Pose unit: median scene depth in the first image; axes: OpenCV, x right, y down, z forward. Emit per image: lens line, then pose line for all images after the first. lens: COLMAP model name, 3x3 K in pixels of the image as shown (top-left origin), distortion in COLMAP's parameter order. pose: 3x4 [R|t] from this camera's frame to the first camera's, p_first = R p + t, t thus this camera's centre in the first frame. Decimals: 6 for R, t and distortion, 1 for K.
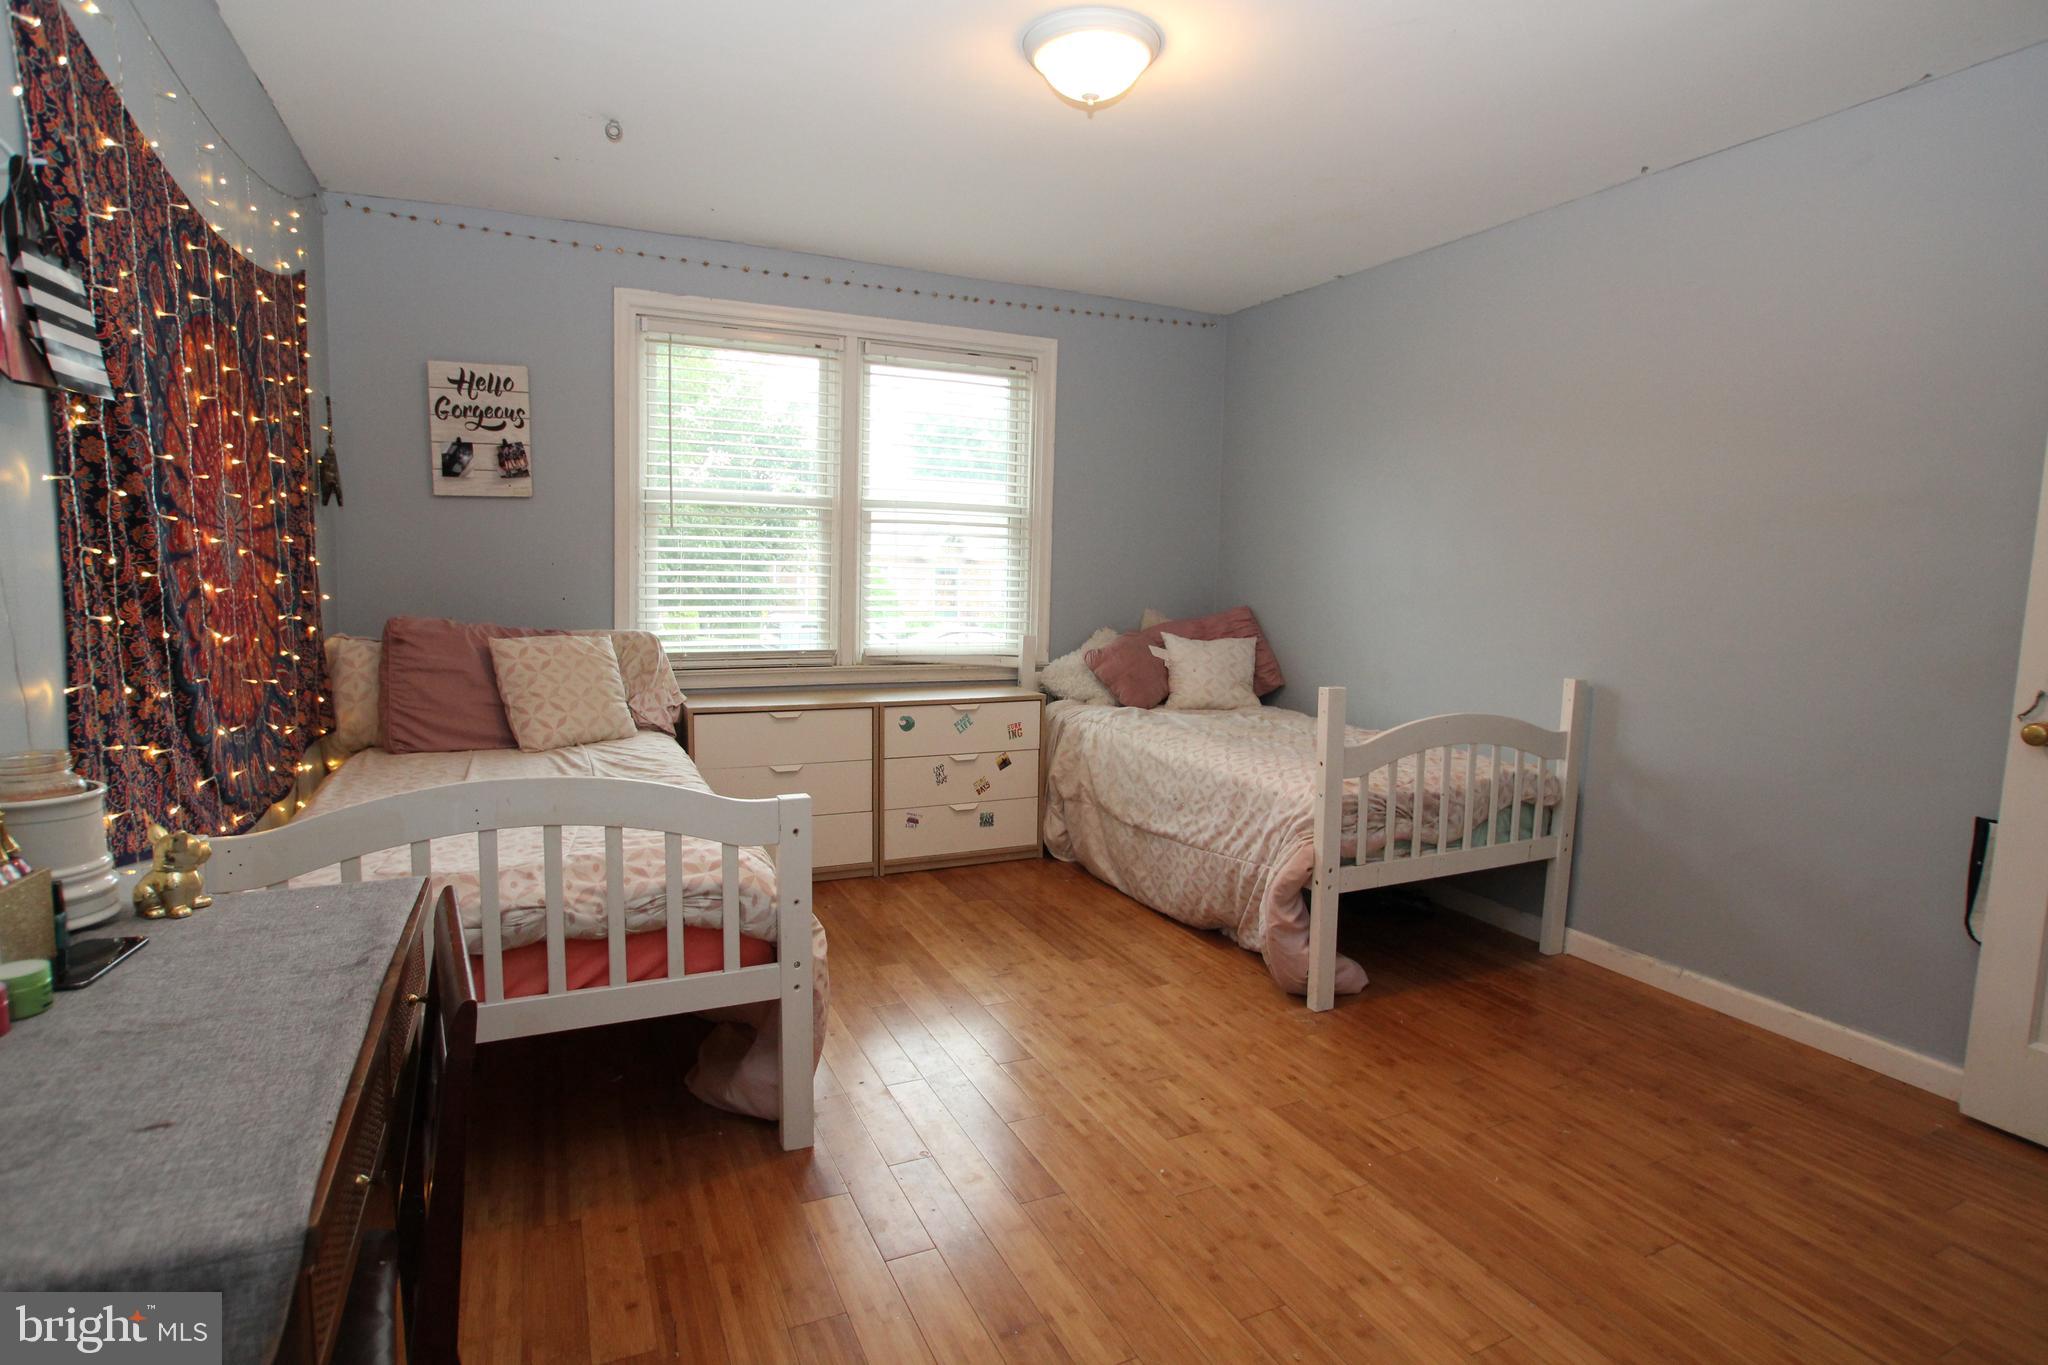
lens RADIAL K [[1028.7, 0, 1016.0], [0, 1028.7, 680.5], [0, 0, 1]] dist [-0.087426, 0.067212]
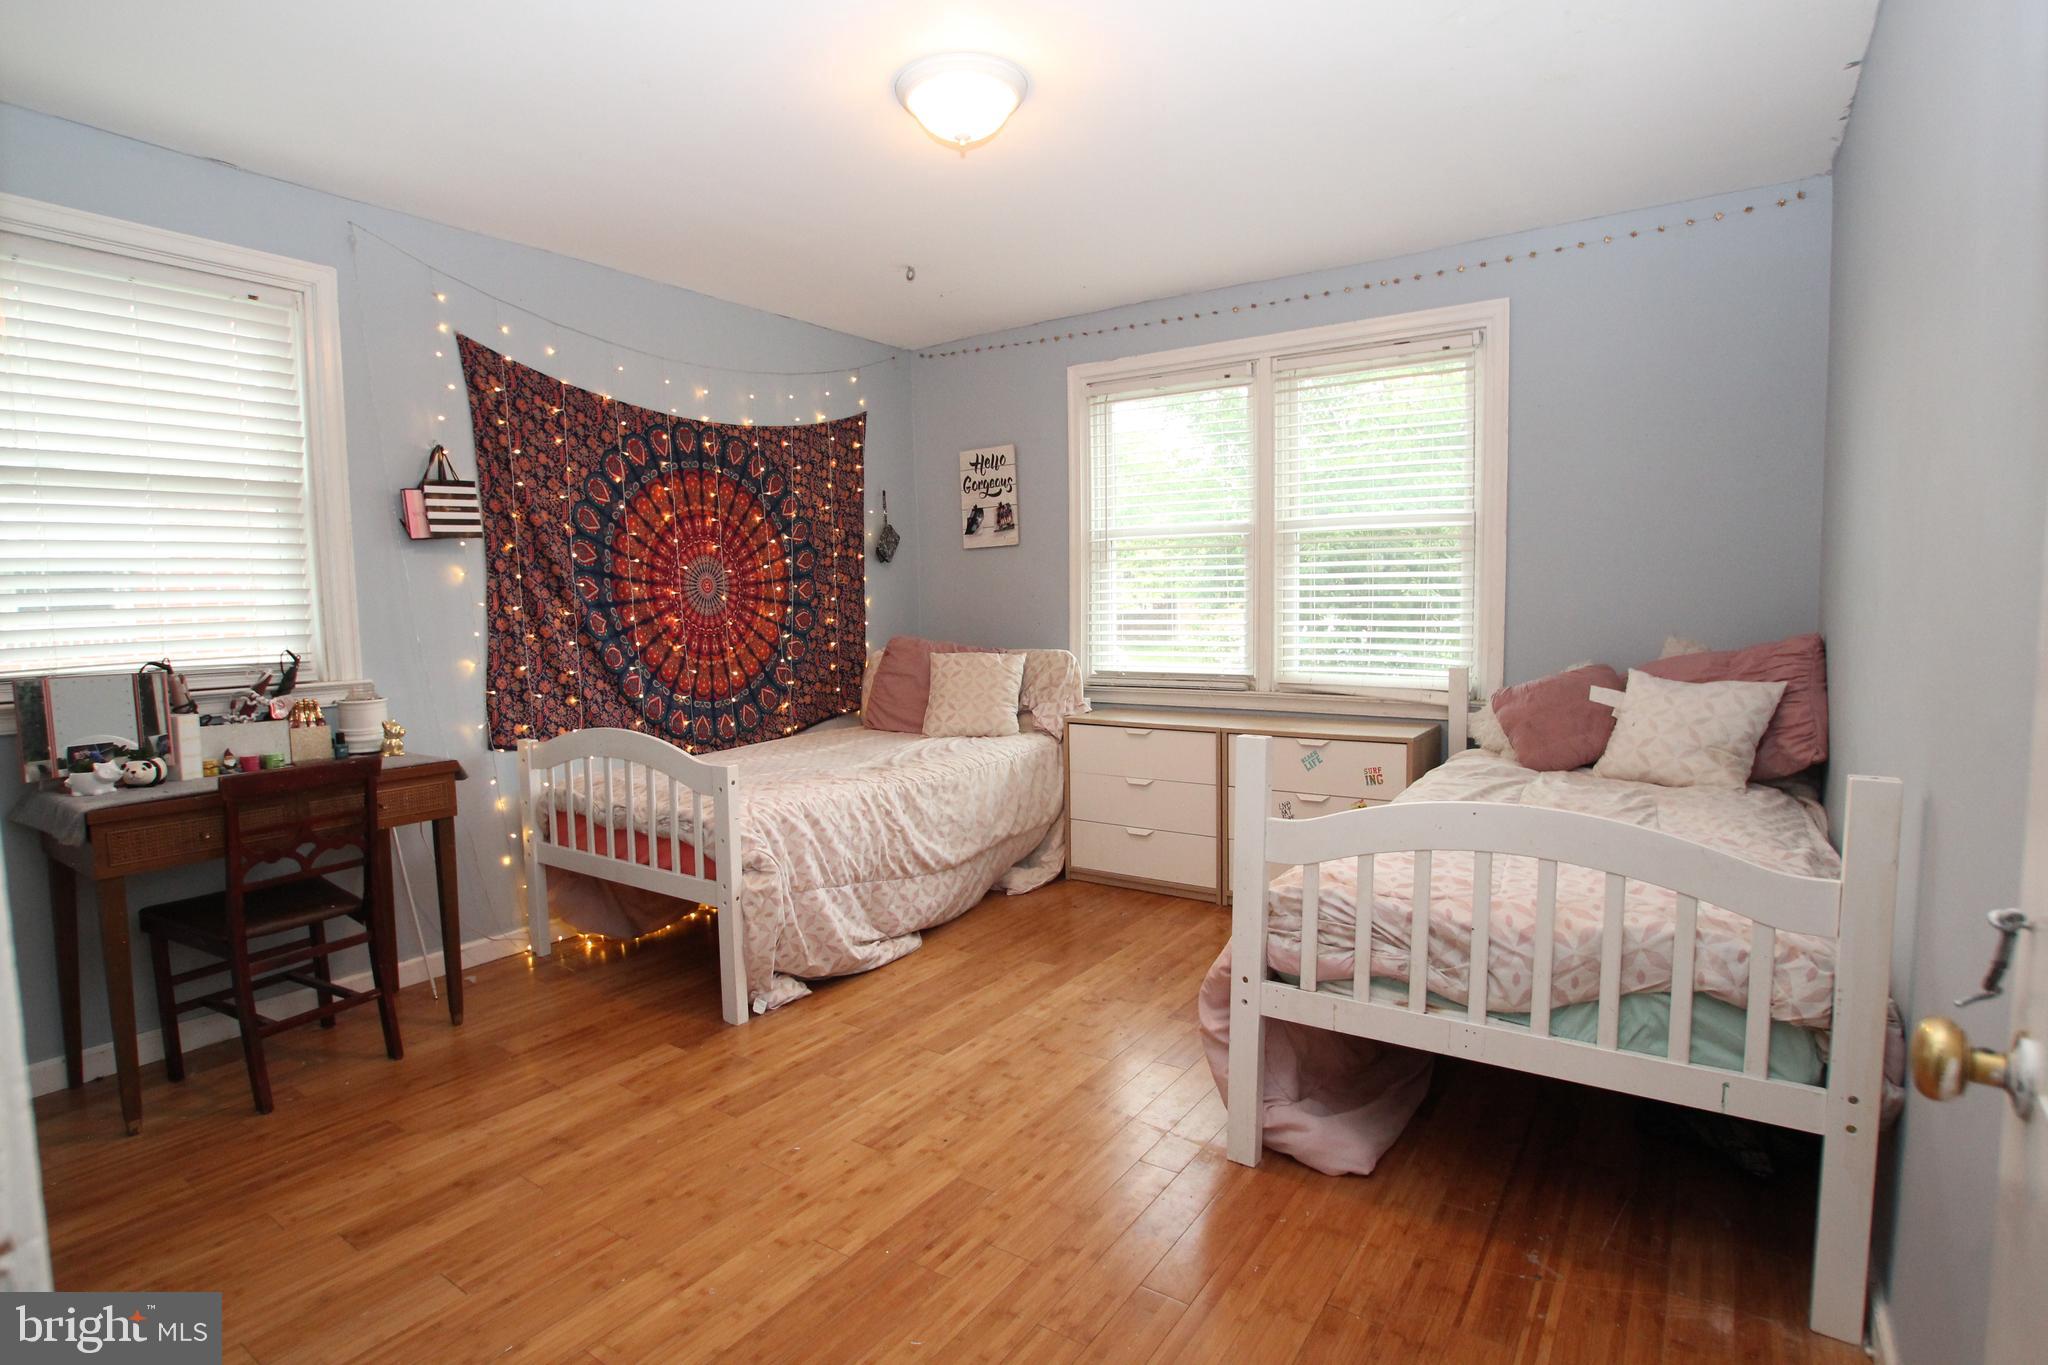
lens RADIAL K [[1028.7, 0, 1016.0], [0, 1028.7, 680.5], [0, 0, 1]] dist [-0.087426, 0.067212]
pose [[0.505516, 0.040855, -0.861849, 0.665144], [-0.064767, 0.997857, 0.009314, -0.022473], [0.860383, 0.051111, 0.507079, 0.356614]]
